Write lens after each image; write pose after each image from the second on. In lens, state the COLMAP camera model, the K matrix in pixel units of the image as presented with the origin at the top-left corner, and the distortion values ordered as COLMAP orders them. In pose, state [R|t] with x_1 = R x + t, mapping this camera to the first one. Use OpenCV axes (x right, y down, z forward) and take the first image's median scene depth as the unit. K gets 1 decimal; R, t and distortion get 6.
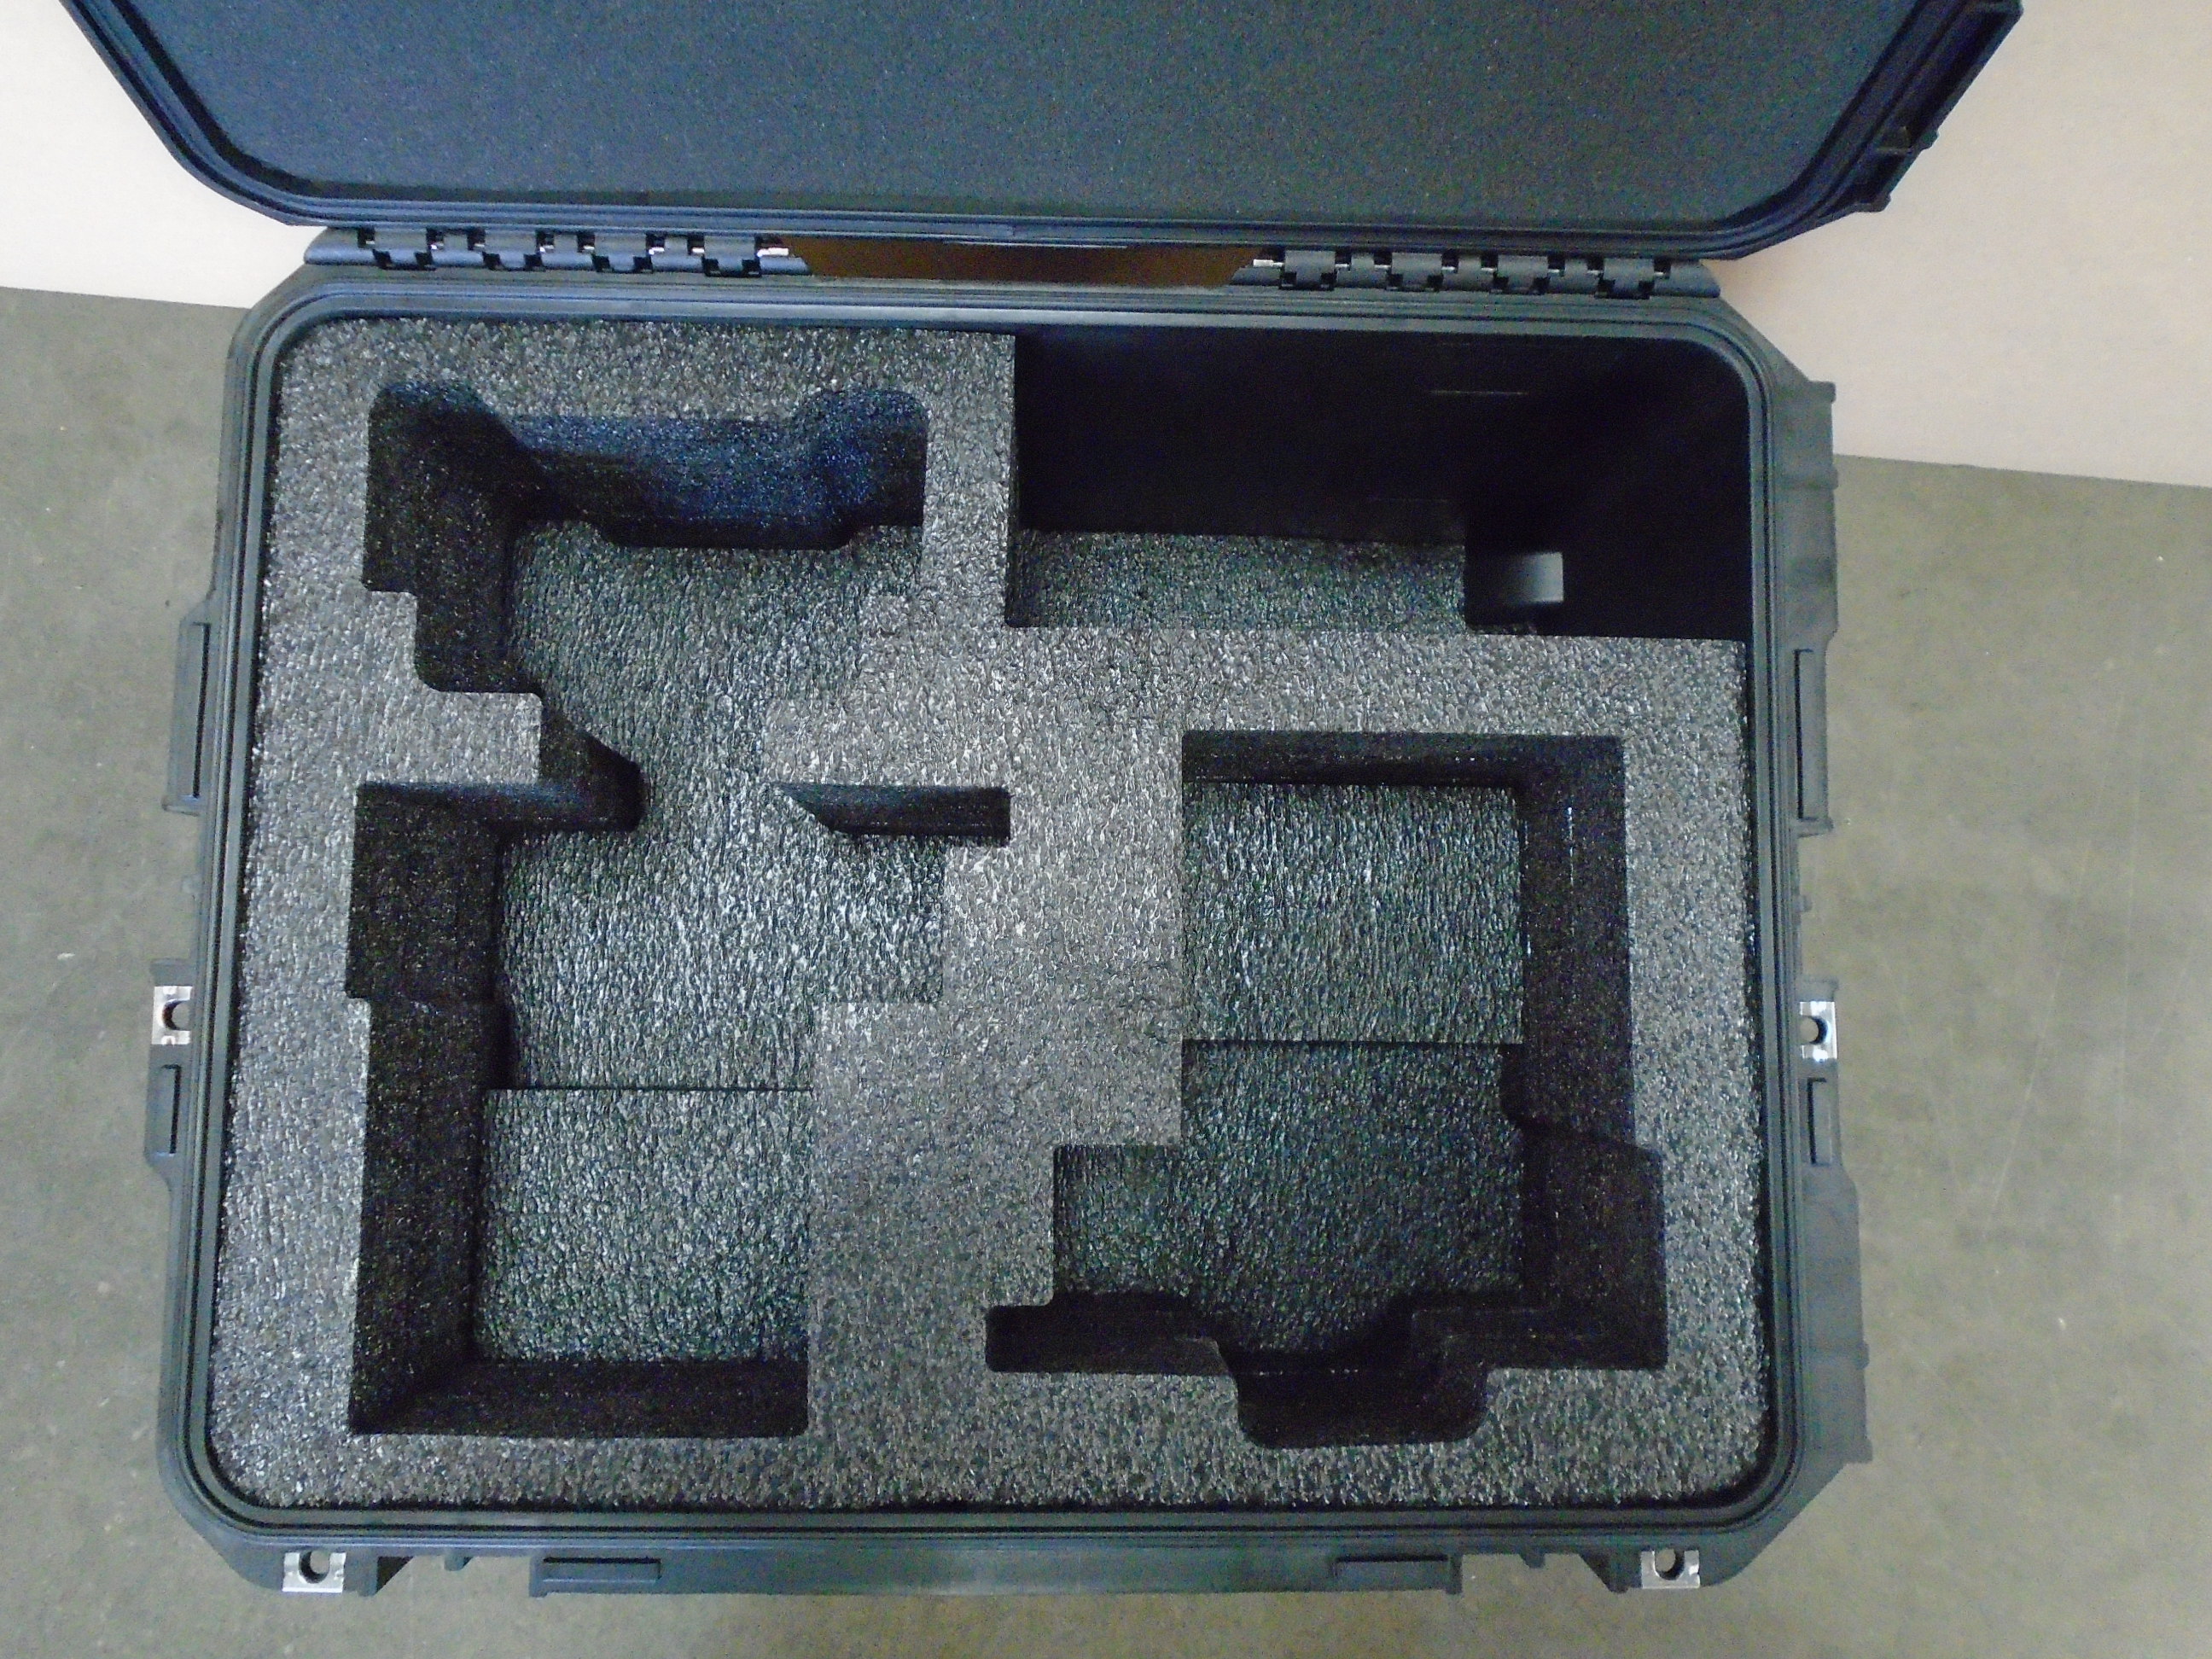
lens RADIAL K [[1710.7, 0, 1096.8], [0, 1710.7, 822.3], [0, 0, 1]] dist [-0.011769, 0.008988]
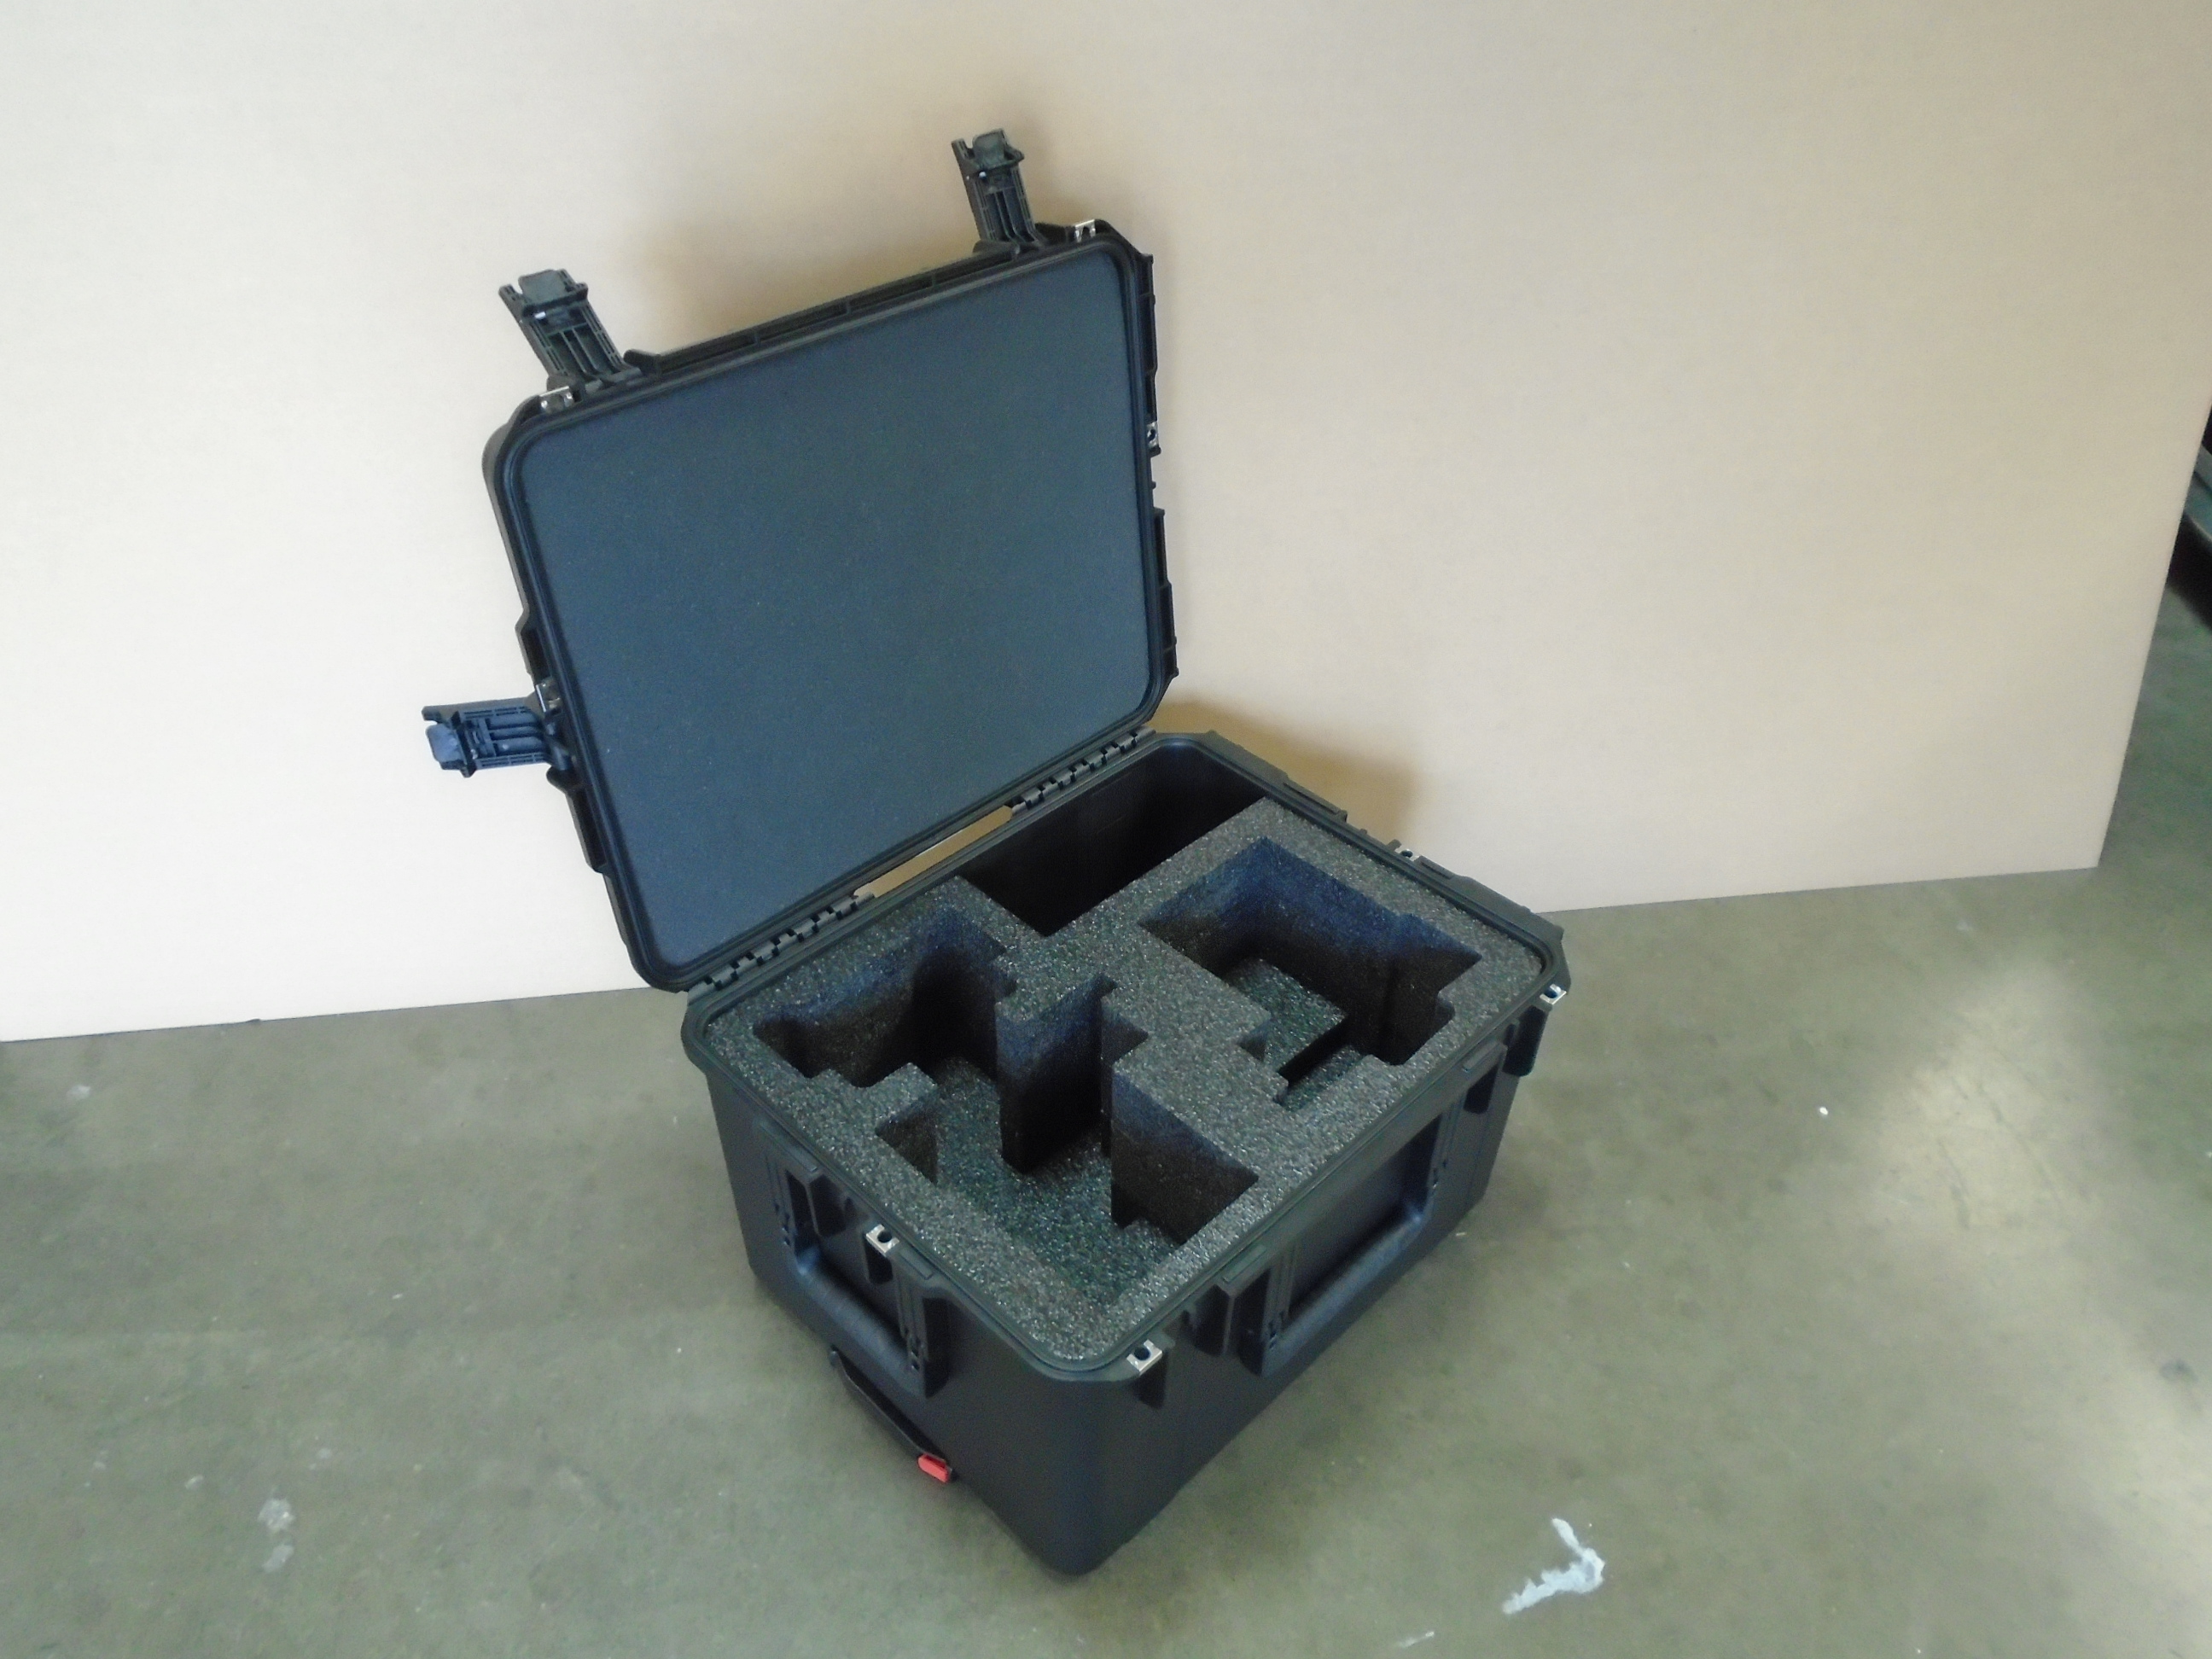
lens RADIAL K [[1615.0, 0, 1106.0], [0, 1615.0, 829.5], [0, 0, 1]] dist [-0.001120, 0.004867]
pose [[0.702118, -0.463054, 0.540936, -1.084999], [0.706682, 0.546340, -0.449571, 0.820949], [-0.087359, 0.697921, 0.710827, -0.628946]]
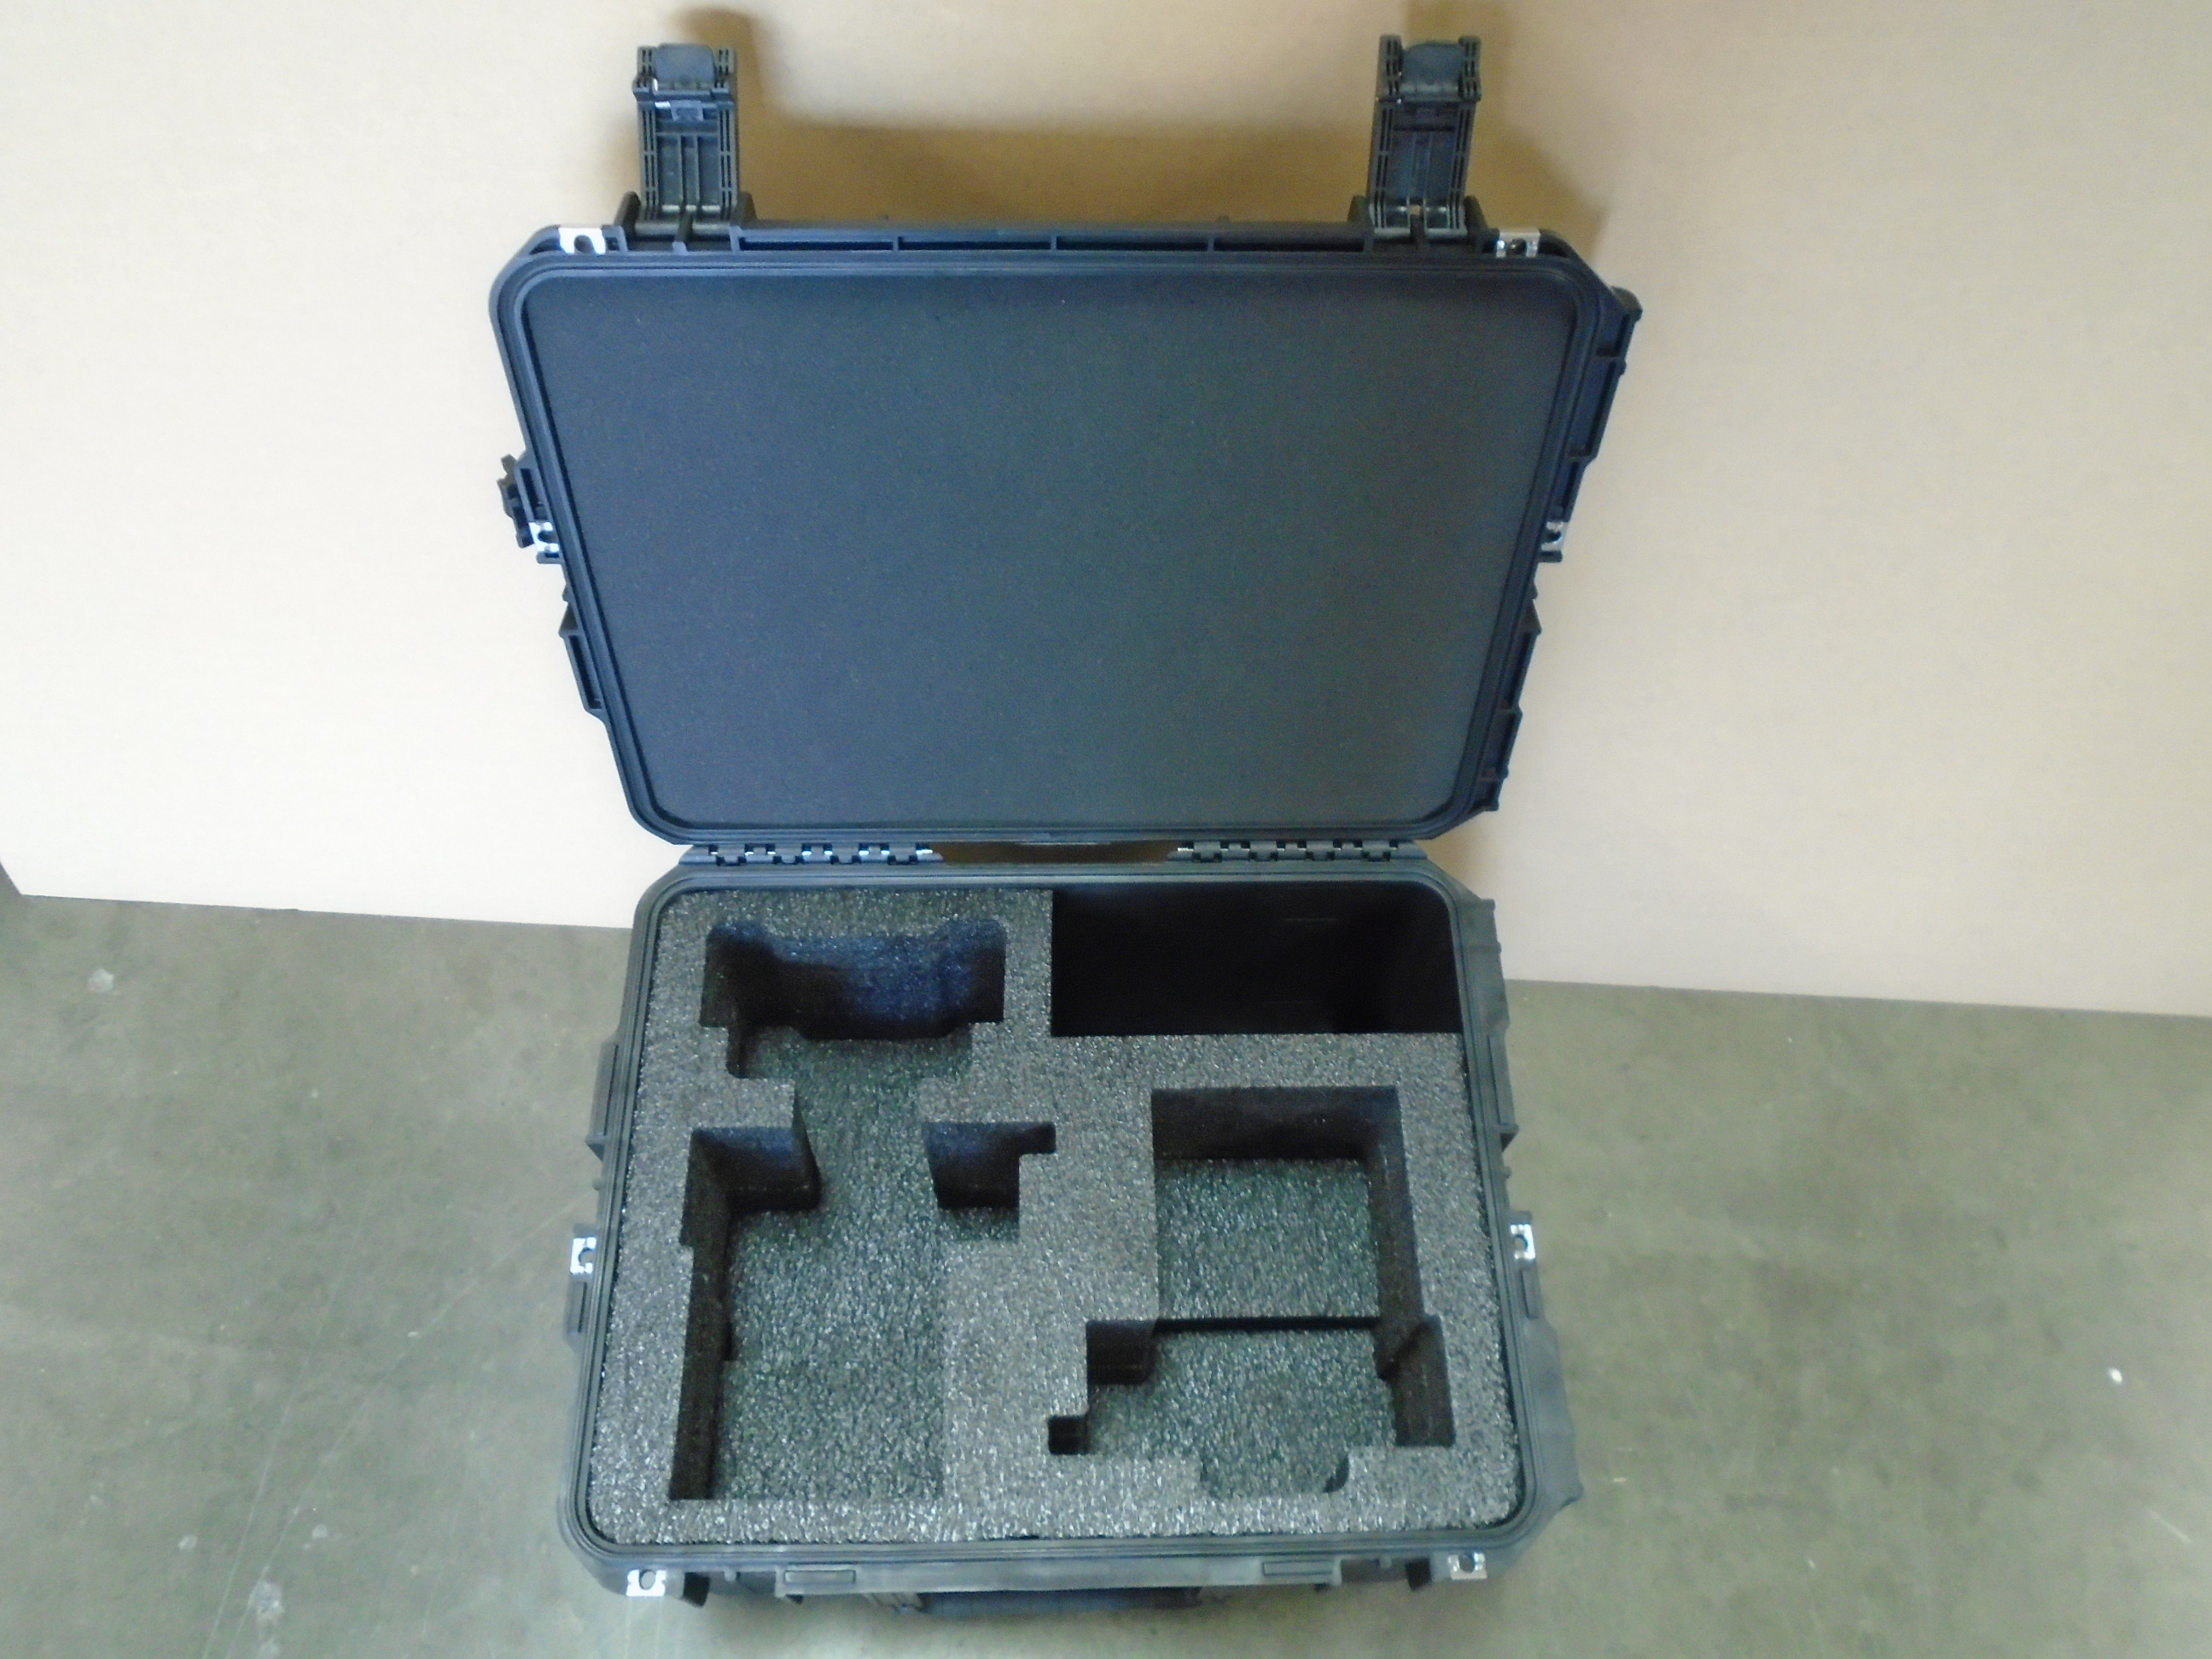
lens RADIAL K [[1710.7, 0, 1096.8], [0, 1710.7, 822.3], [0, 0, 1]] dist [-0.011769, 0.008988]
pose [[0.999500, -0.031501, 0.002814, -0.002097], [0.029875, 0.911196, -0.410888, 0.421823], [0.010380, 0.410766, 0.911682, -0.742954]]
